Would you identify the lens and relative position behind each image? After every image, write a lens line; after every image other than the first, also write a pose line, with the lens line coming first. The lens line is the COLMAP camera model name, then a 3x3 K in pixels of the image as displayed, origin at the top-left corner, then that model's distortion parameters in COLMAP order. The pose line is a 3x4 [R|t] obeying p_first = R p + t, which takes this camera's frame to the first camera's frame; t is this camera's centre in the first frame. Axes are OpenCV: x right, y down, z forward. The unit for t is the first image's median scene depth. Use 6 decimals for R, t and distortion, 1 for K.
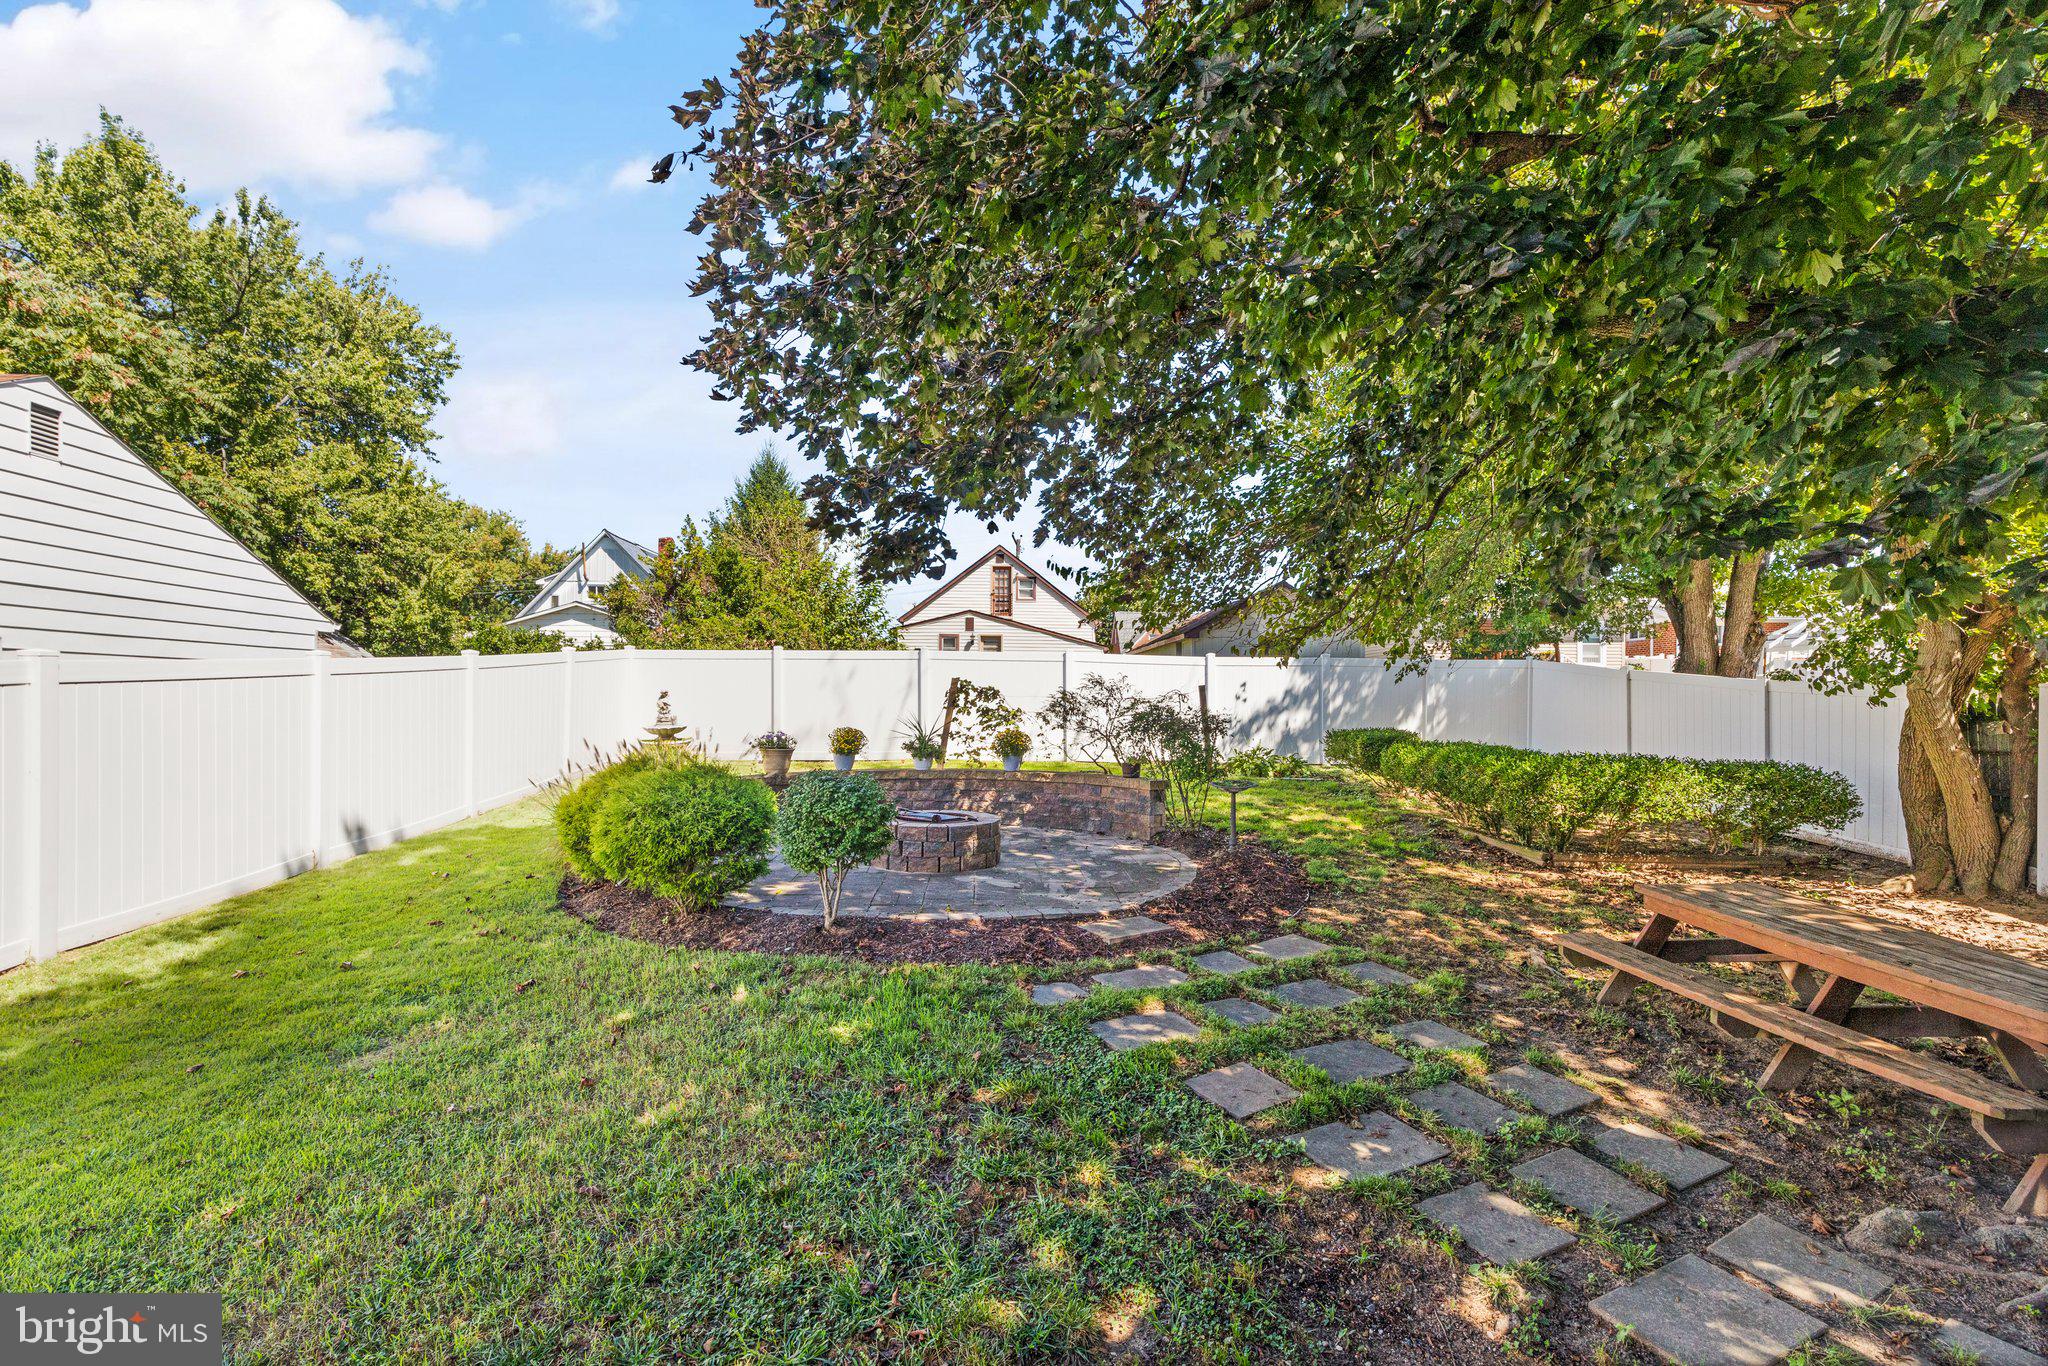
lens RADIAL K [[932.4, 0, 1020.9], [0, 932.4, 693.2], [0, 0, 1]] dist [0.002248, 0.000221]
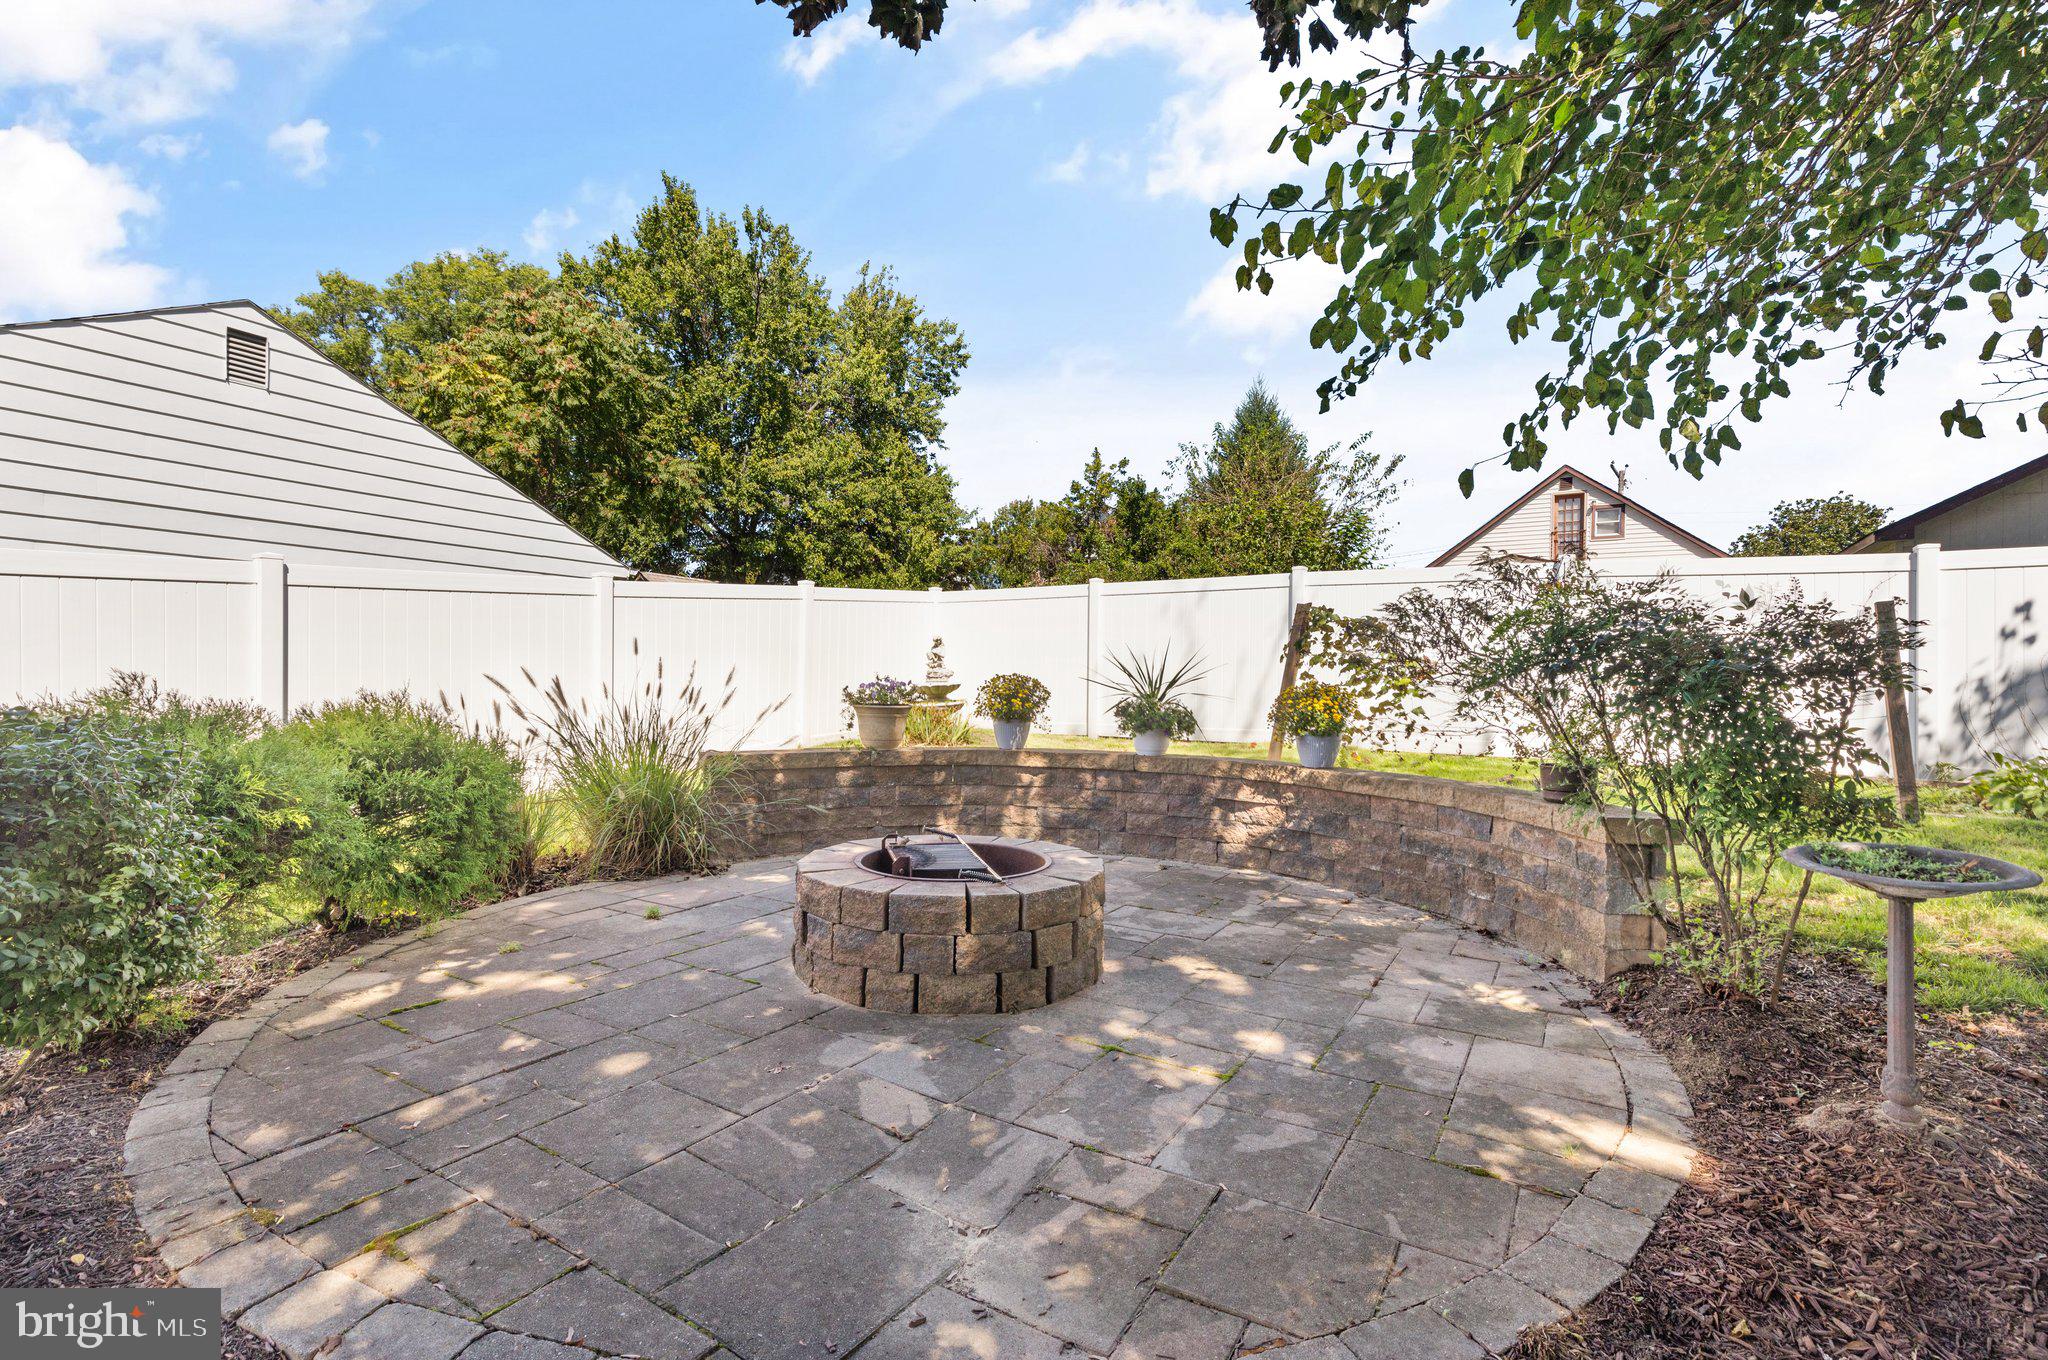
lens RADIAL K [[932.4, 0, 1020.9], [0, 932.4, 690.2], [0, 0, 1]] dist [0.002248, 0.000221]
pose [[0.824060, 0.011781, -0.566381, 0.097460], [-0.006407, 0.999914, 0.011477, 0.027540], [0.566467, -0.005829, 0.824064, 0.367659]]
